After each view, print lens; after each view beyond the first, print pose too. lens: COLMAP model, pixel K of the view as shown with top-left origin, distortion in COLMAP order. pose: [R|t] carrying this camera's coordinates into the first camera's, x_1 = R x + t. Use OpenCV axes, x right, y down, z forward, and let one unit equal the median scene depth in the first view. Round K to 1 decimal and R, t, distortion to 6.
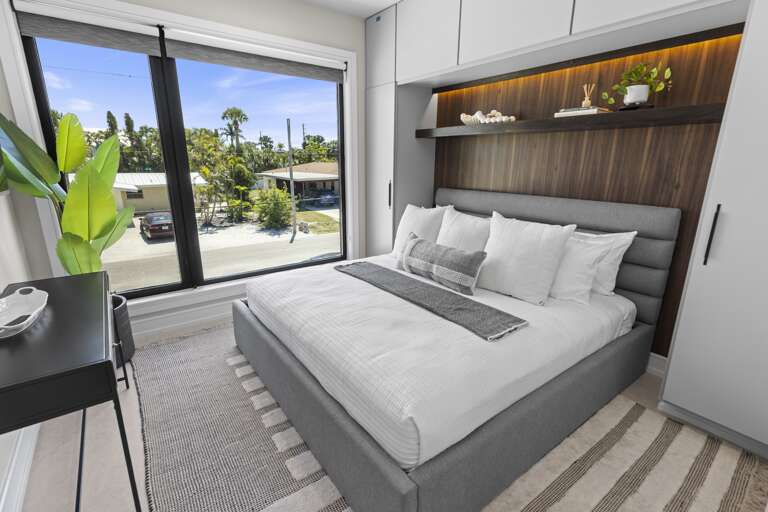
lens RADIAL K [[356.8, 0, 384.0], [0, 356.8, 256.0], [0, 0, 1]] dist [0.001414, 0.000263]
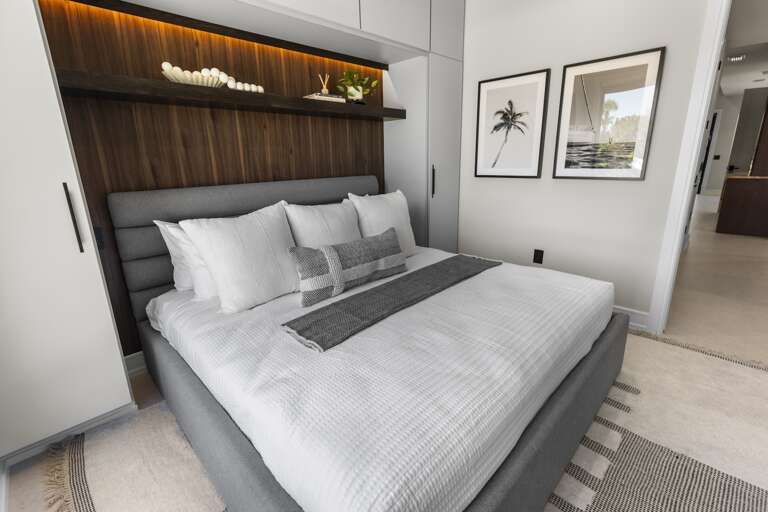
lens RADIAL K [[356.8, 0, 384.0], [0, 356.8, 256.0], [0, 0, 1]] dist [0.001414, 0.000263]
pose [[-0.158580, -0.259487, 0.952638, -0.643828], [0.274606, 0.915187, 0.294998, -0.223418], [-0.948390, 0.308381, -0.073874, 1.024195]]
